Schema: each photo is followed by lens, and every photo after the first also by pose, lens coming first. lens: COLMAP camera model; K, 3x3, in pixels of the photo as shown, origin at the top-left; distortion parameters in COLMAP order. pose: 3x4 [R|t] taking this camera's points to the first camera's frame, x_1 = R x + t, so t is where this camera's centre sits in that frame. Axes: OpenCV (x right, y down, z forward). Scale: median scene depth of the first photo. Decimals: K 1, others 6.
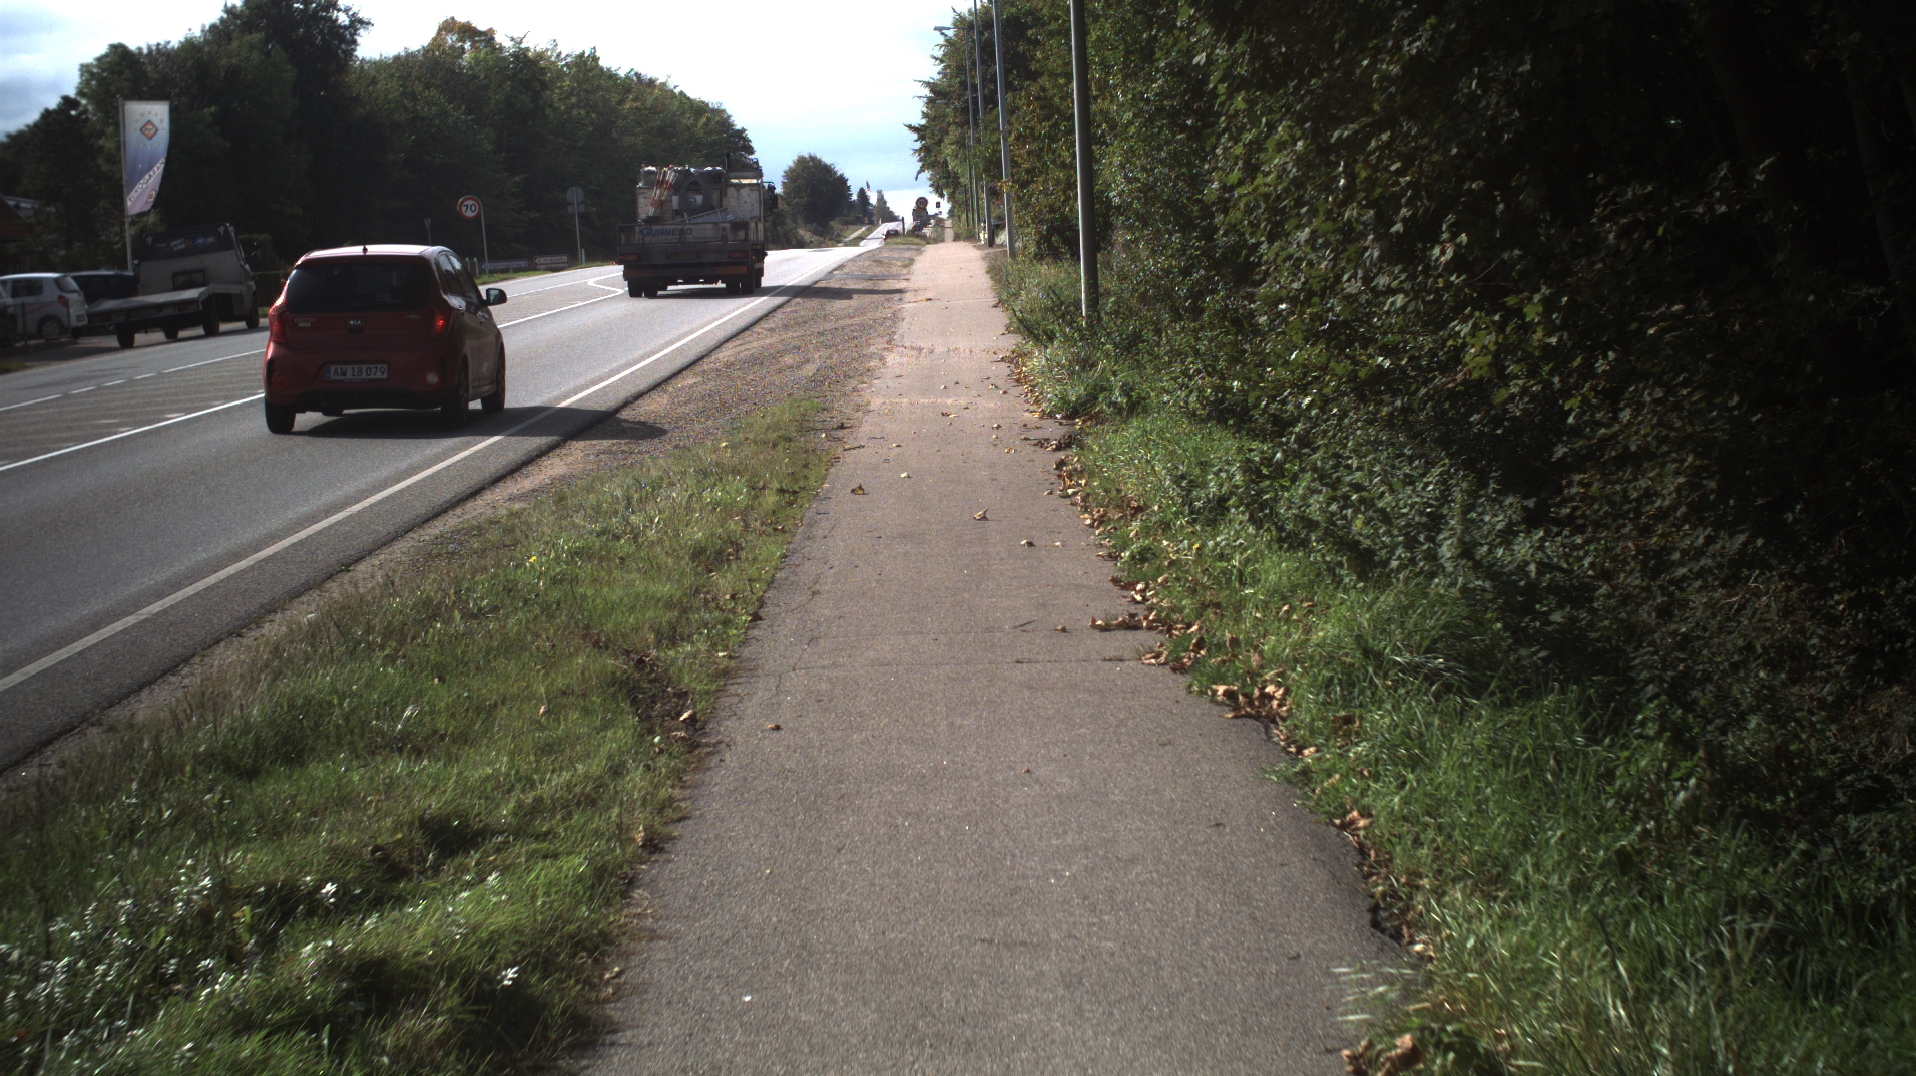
lens RADIAL K [[1681.8, 0, 951.9], [0, 1681.8, 510.4], [0, 0, 1]] dist [-0.074751, 0.005785]
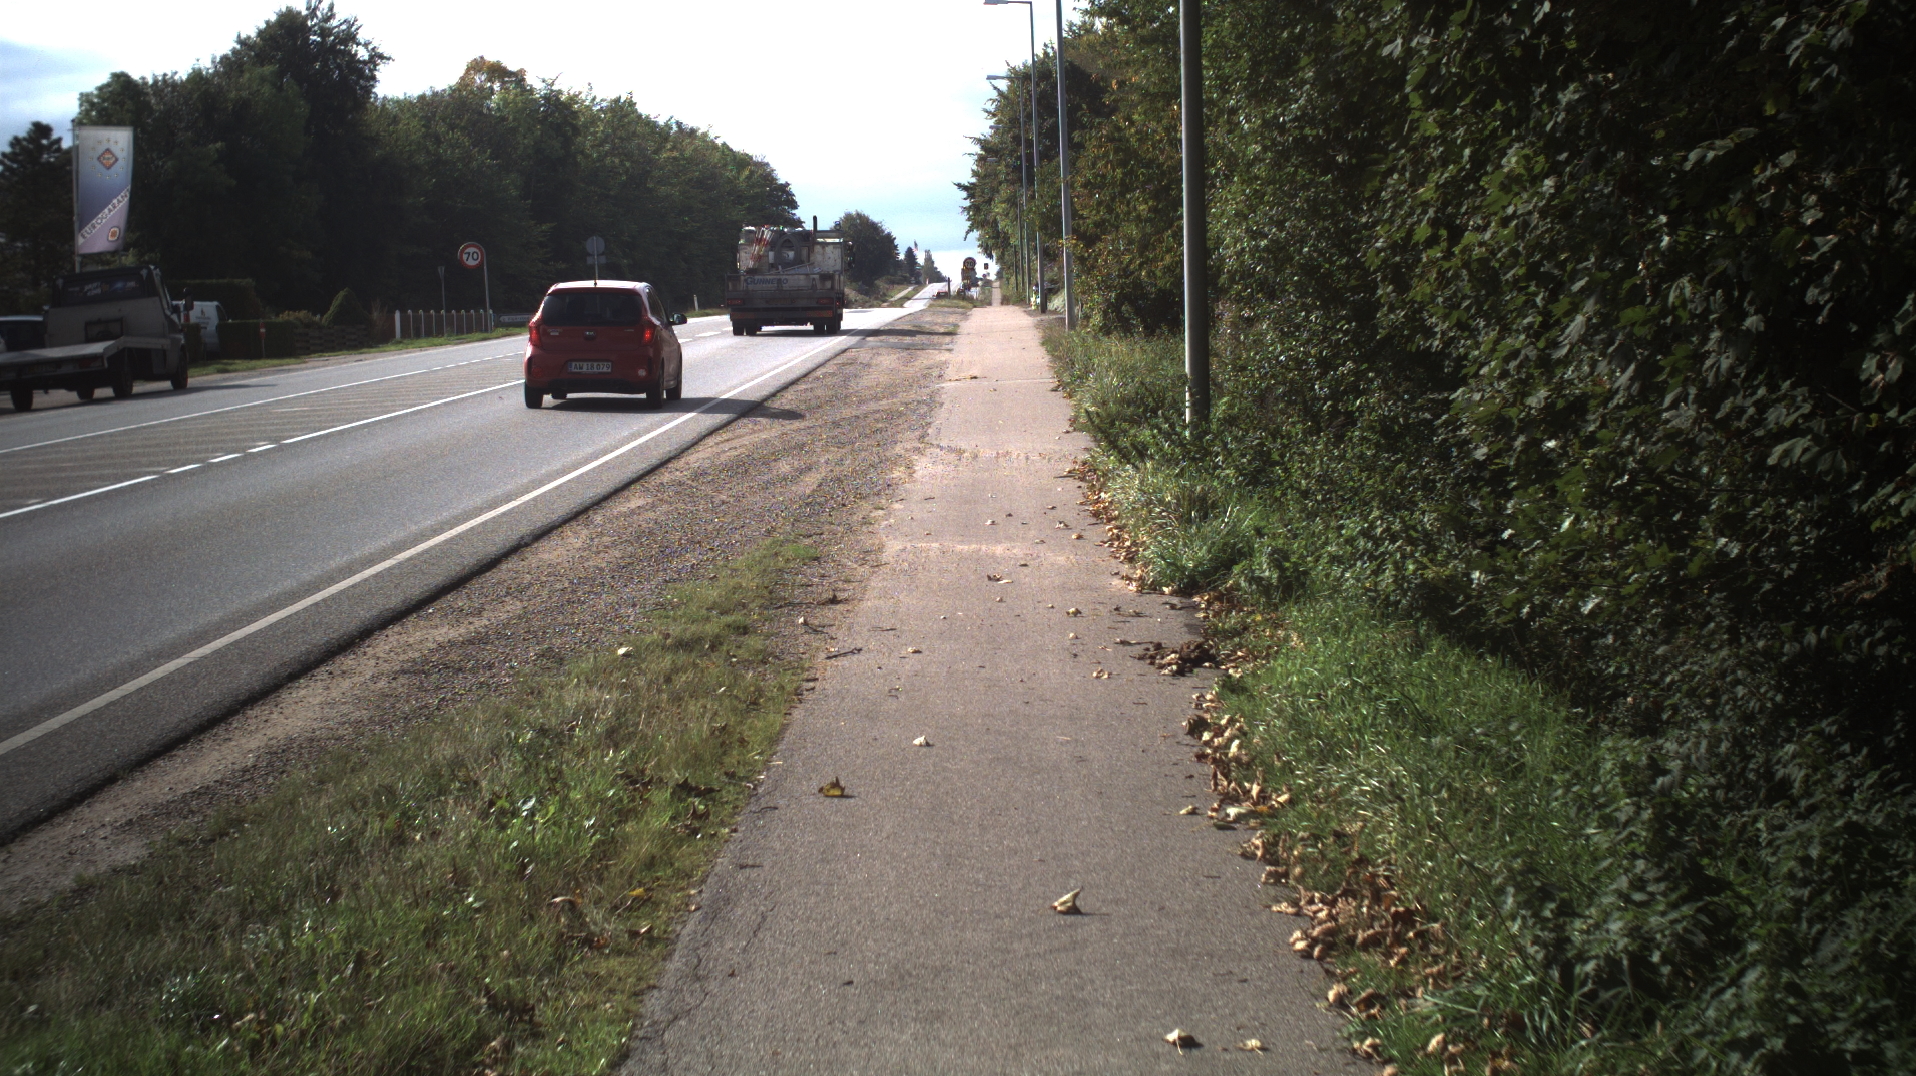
lens RADIAL K [[1685.4, 0, 958.0], [0, 1685.4, 538.0], [0, 0, 1]] dist [-0.046115, -0.029073]
pose [[0.999432, 0.026800, -0.020445, -0.000911], [-0.027204, 0.999435, -0.019760, -0.011590], [0.019904, 0.020304, 0.999596, 0.065038]]
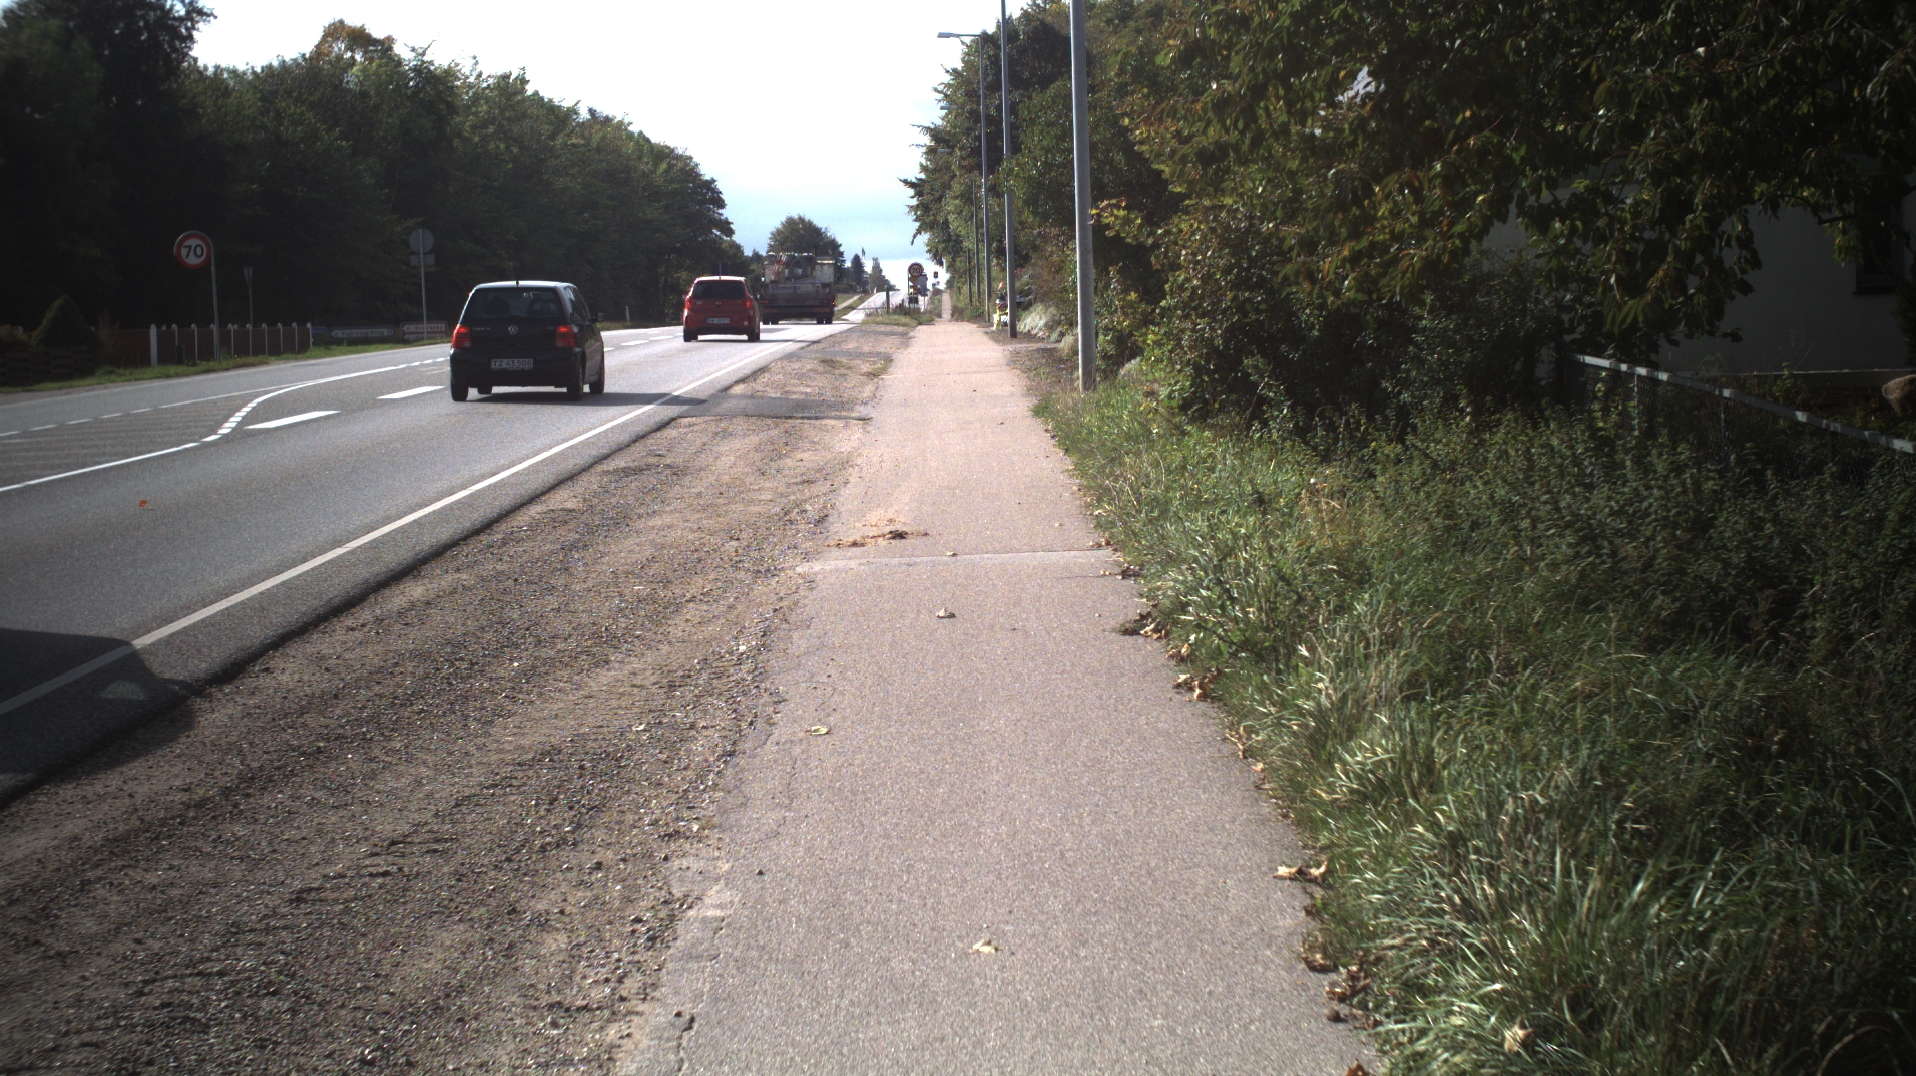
lens RADIAL K [[1680.6, 0, 877.5], [0, 1680.6, 544.7], [0, 0, 1]] dist [-0.049299, 0.004287]
pose [[0.998627, 0.037256, -0.036823, -0.002064], [-0.038008, 0.999078, -0.019953, -0.045890], [0.036045, 0.021326, 0.999123, 0.259579]]
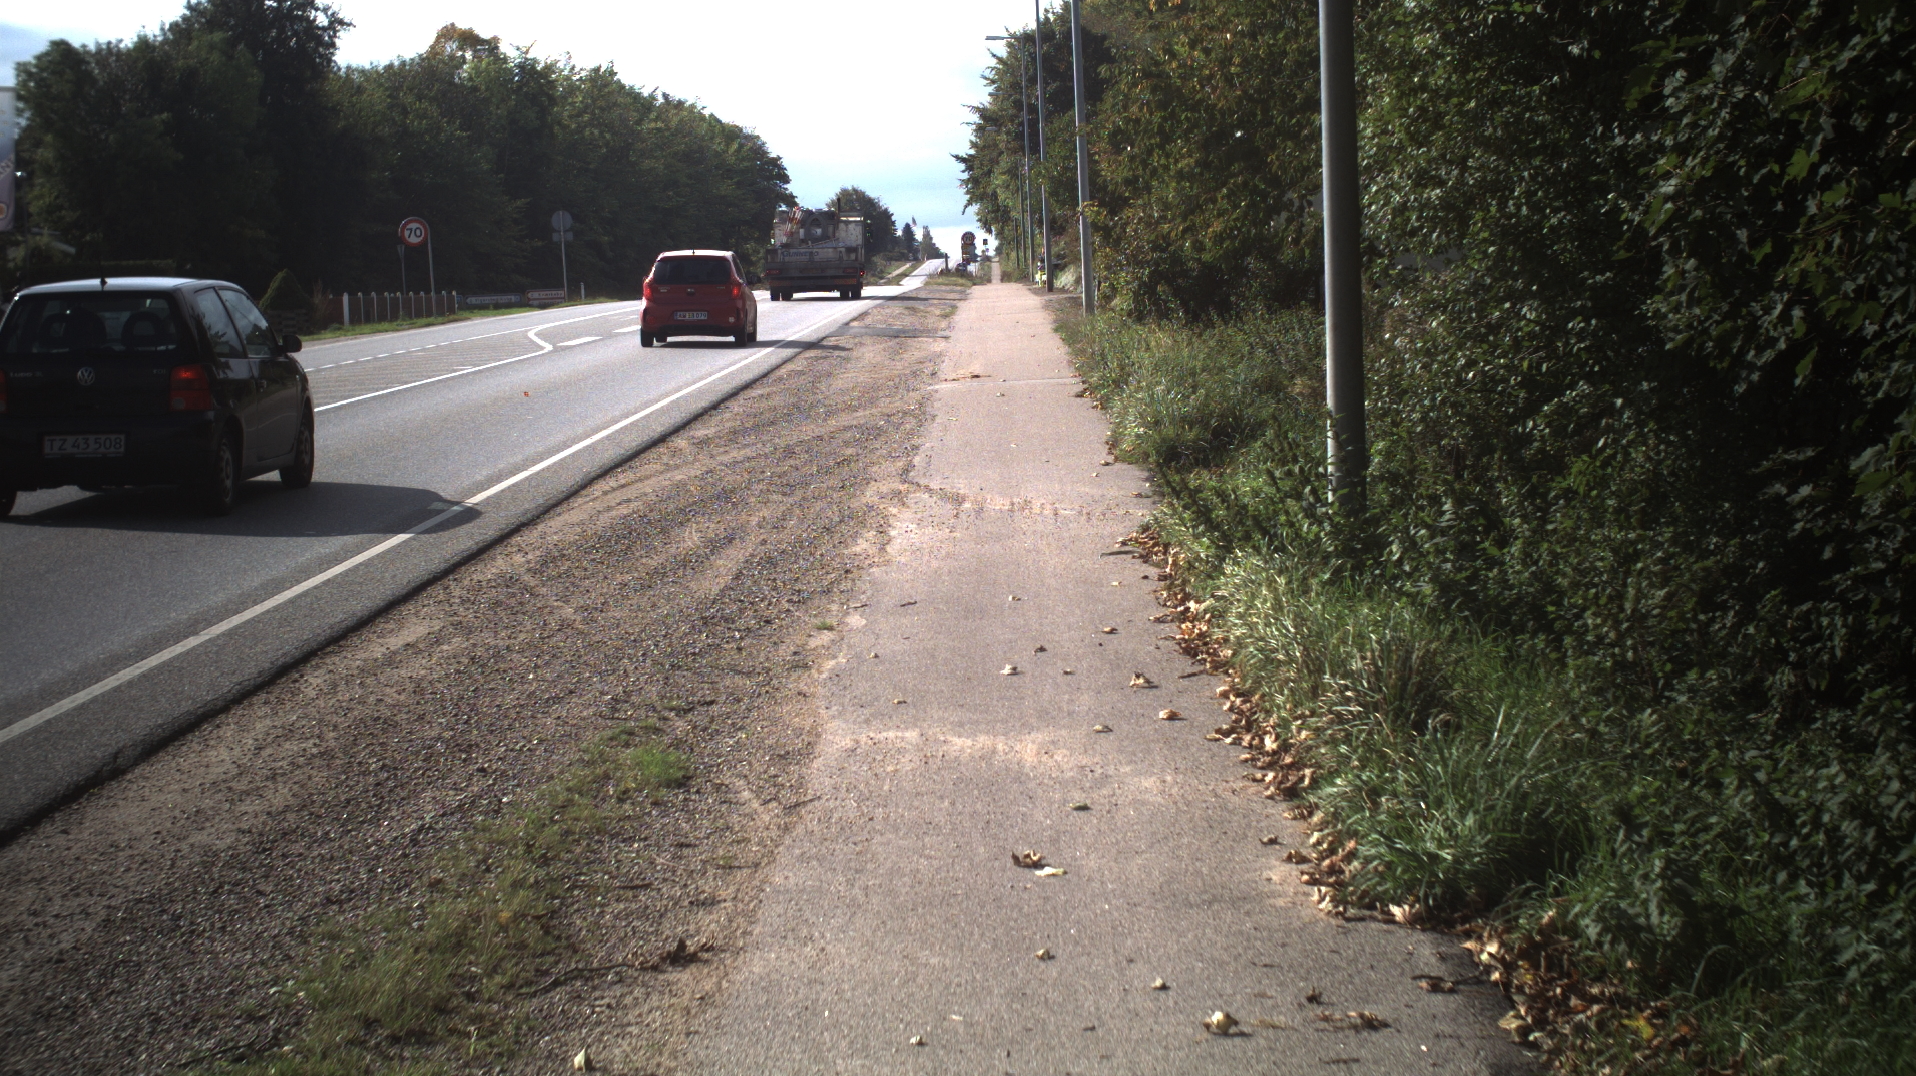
lens RADIAL K [[1679.6, 0, 958.0], [0, 1679.6, 538.0], [0, 0, 1]] dist [-0.065697, 0.009713]
pose [[0.999569, 0.021229, -0.020289, -0.002221], [-0.021341, 0.999758, -0.005323, -0.022689], [0.020171, 0.005753, 0.999780, 0.130549]]
